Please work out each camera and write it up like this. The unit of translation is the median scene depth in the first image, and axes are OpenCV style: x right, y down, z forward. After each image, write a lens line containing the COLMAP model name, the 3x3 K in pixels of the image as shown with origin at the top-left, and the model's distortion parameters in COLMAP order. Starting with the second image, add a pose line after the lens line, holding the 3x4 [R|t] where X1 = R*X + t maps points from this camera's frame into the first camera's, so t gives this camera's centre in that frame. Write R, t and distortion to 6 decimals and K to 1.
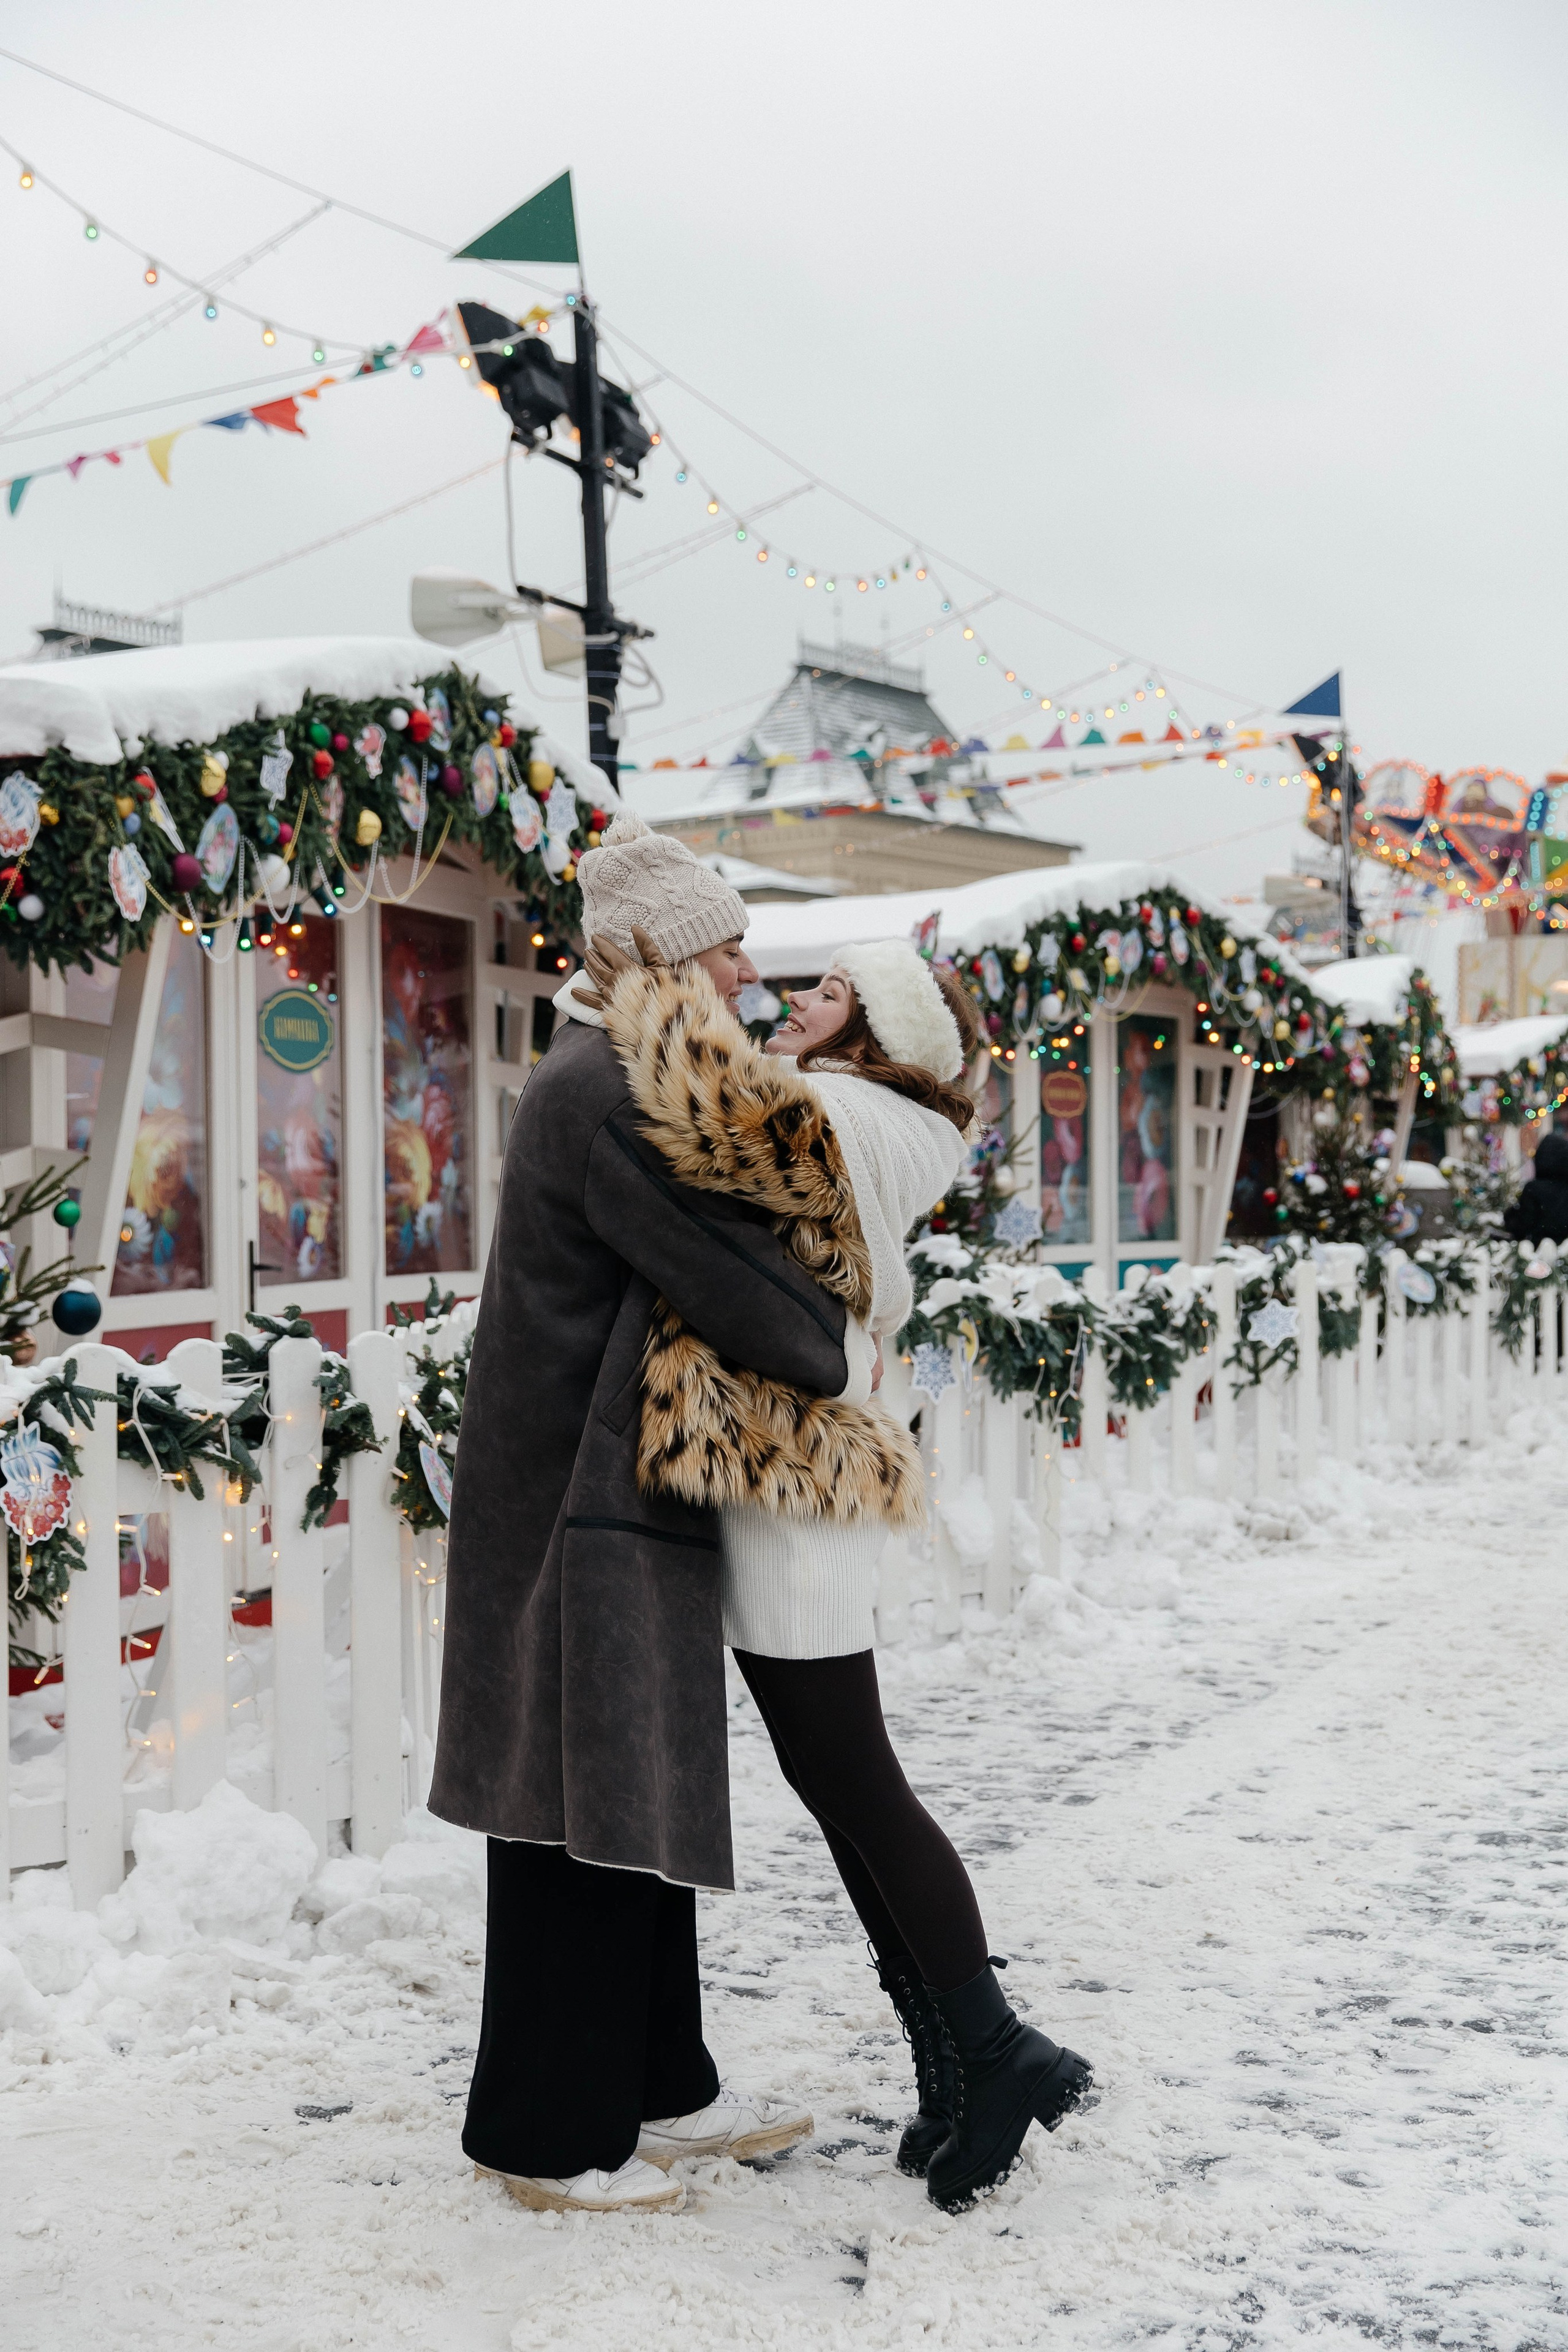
lens RADIAL K [[2980.6, 0, 849.5], [0, 2980.6, 1218.5], [0, 0, 1]] dist [0.022732, 0.000000]
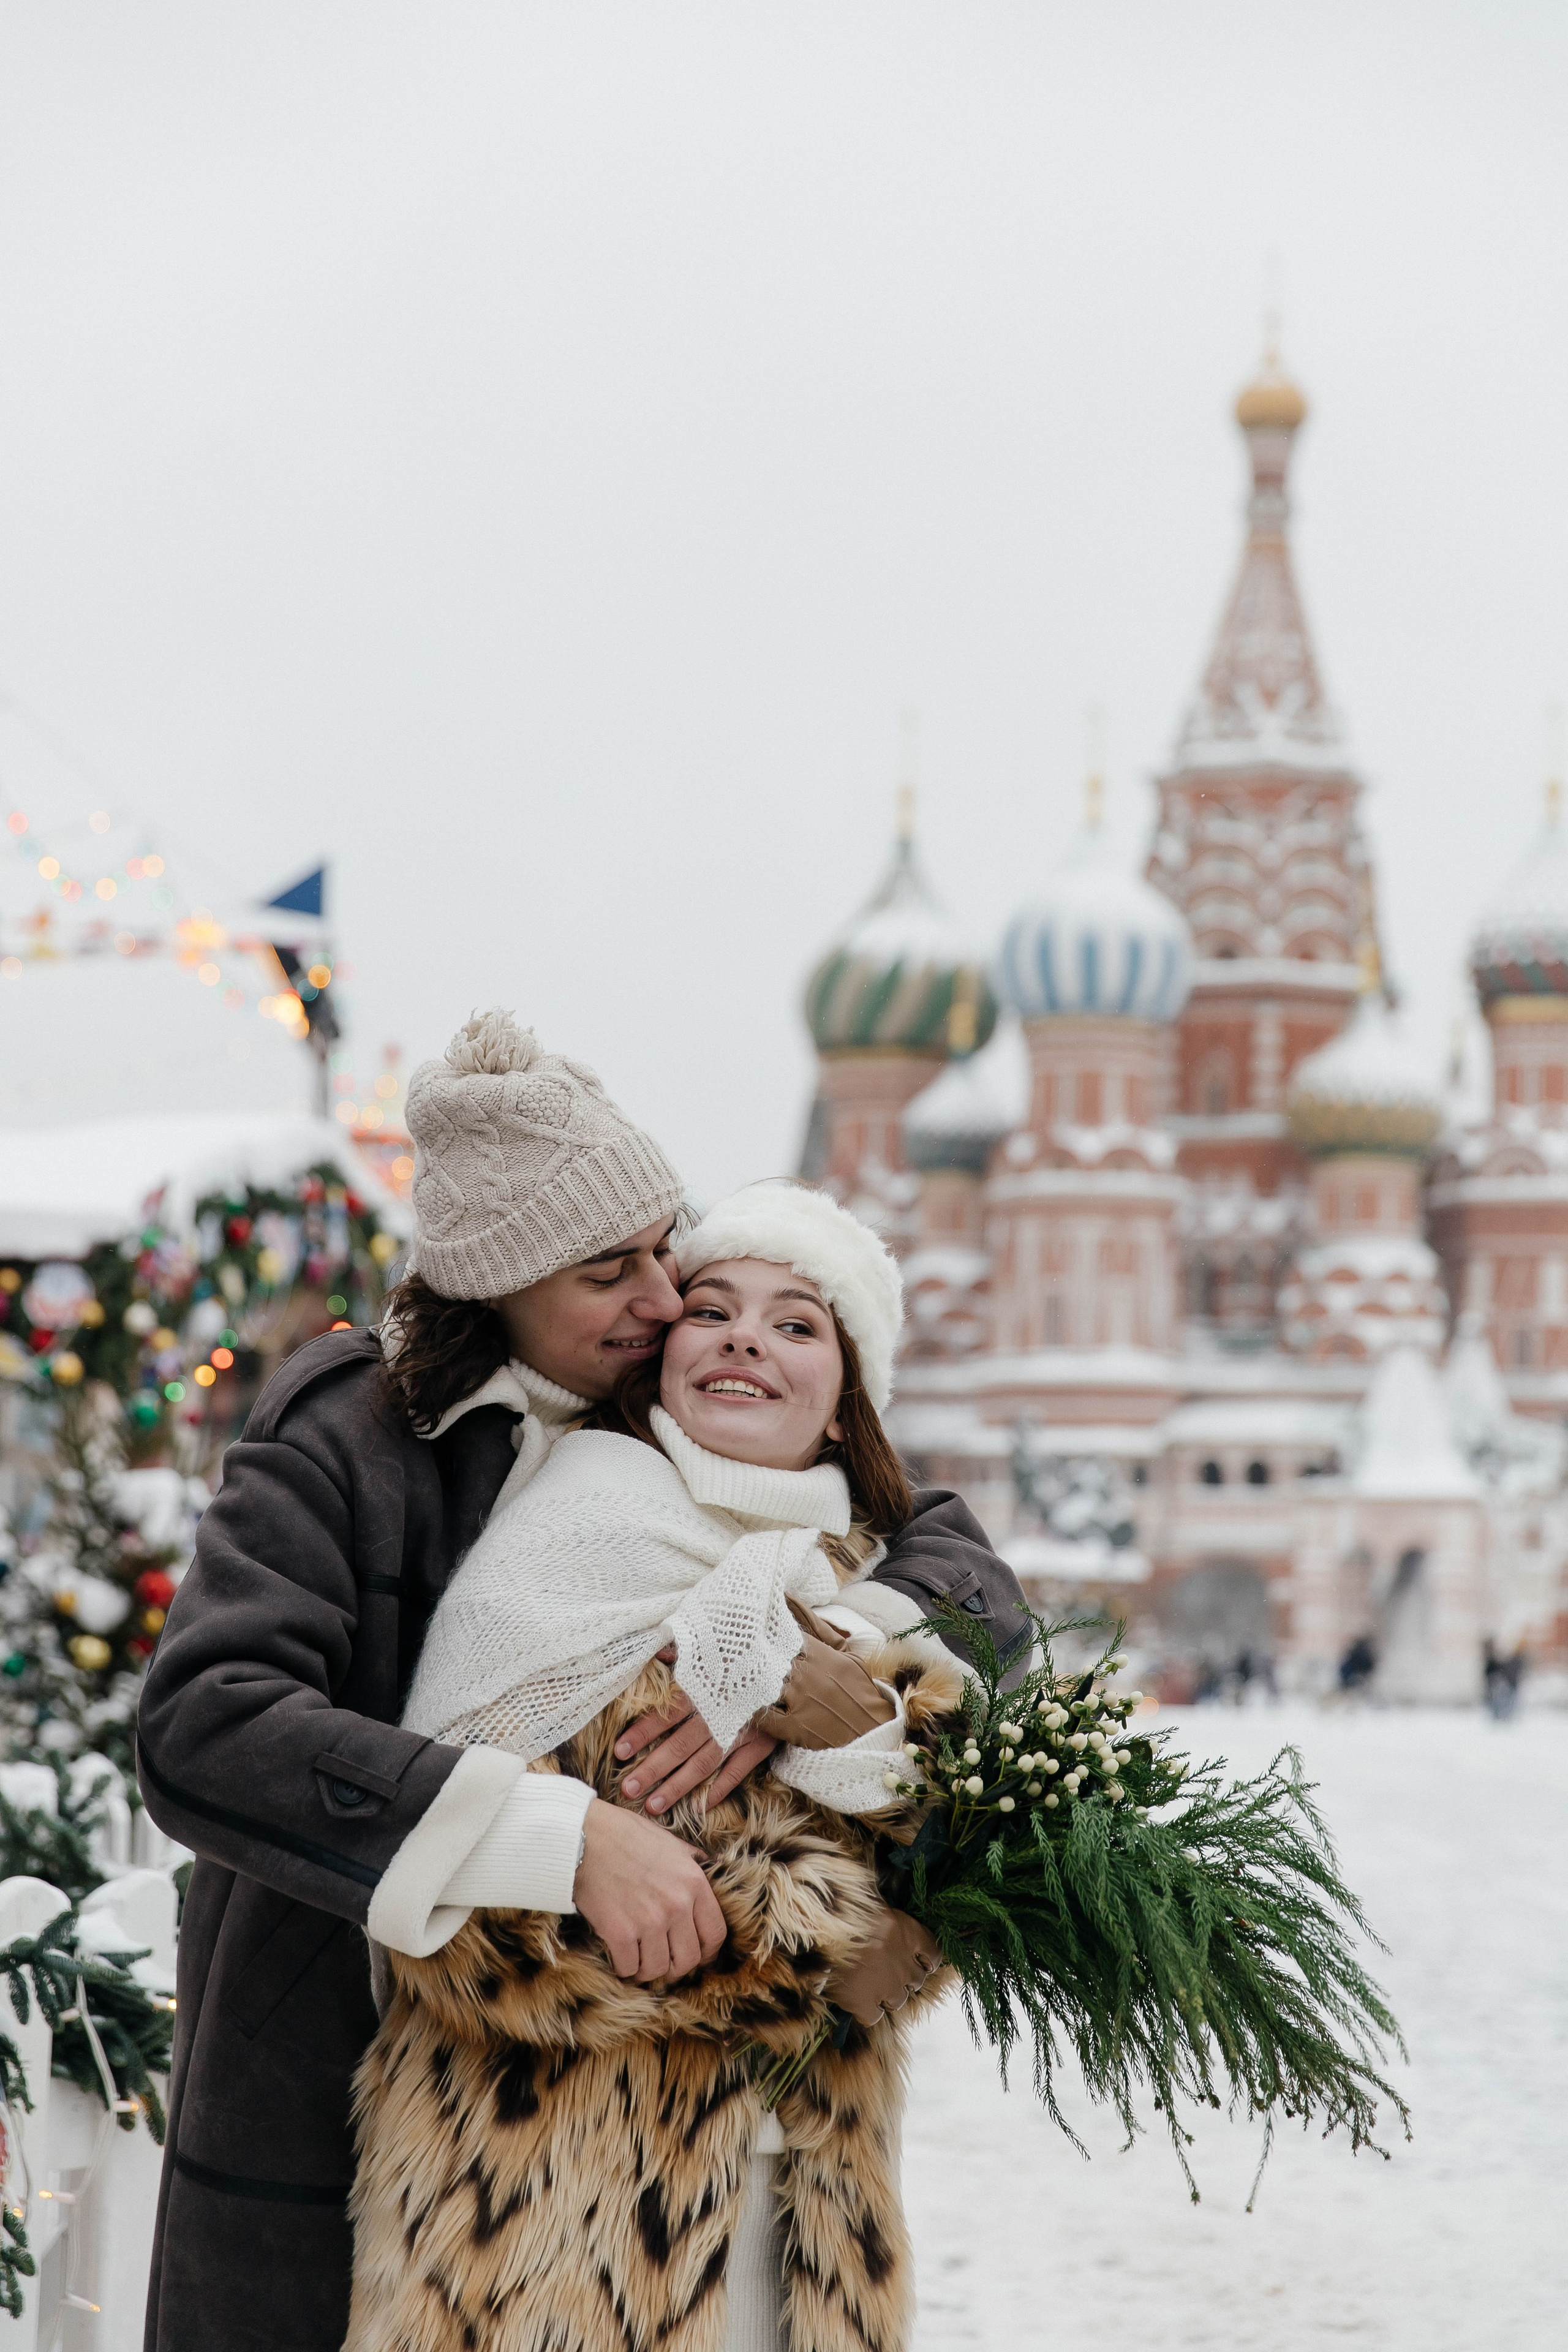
lens RADIAL K [[4241.5, 0, 782.7], [0, 4241.5, 1193.7], [0, 0, 1]] dist [-0.019594, 0.000000]
pose [[0.907895, 0.073783, 0.412653, -0.356773], [-0.032861, 0.993886, -0.105409, -0.006377], [-0.417908, 0.082140, 0.904769, 0.136762]]
